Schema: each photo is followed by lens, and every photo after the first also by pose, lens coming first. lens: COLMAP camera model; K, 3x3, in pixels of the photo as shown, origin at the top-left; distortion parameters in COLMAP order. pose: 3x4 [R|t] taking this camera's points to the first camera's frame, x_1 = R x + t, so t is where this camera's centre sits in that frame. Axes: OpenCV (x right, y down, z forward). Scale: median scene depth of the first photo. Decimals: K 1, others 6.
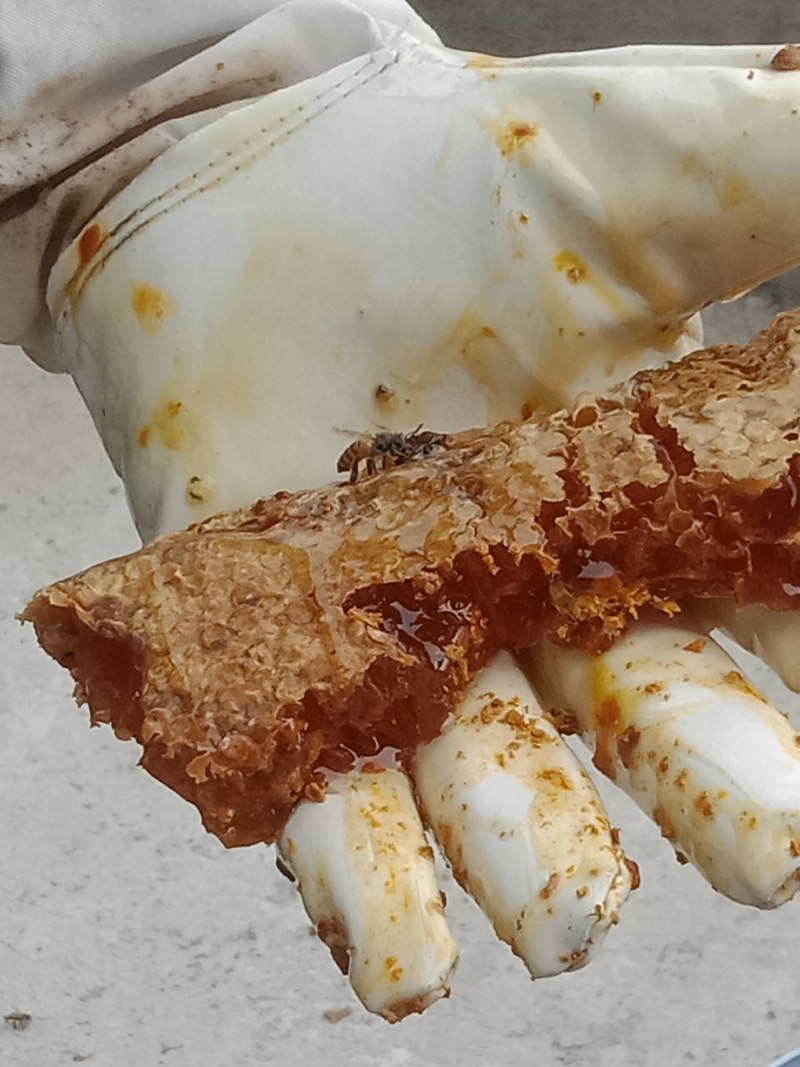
lens RADIAL K [[5167.5, 0, 399.7], [0, 5167.5, 533.4], [0, 0, 1]] dist [-0.141364, 0.000000]
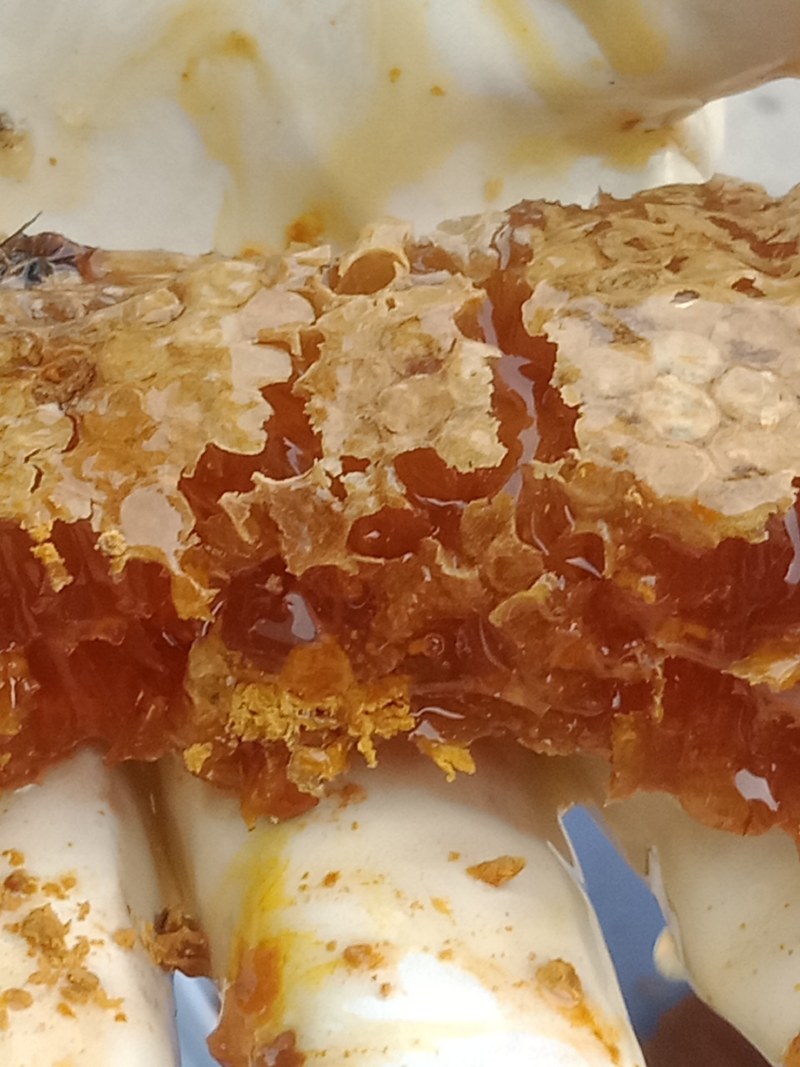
lens RADIAL K [[5167.5, 0, 400.4], [0, 5167.5, 533.7], [0, 0, 1]] dist [-0.141364, 0.000000]
pose [[0.974549, 0.220123, -0.042423, 0.062049], [-0.218744, 0.975160, 0.034856, -0.017222], [0.049042, -0.024689, 0.998492, 0.582160]]
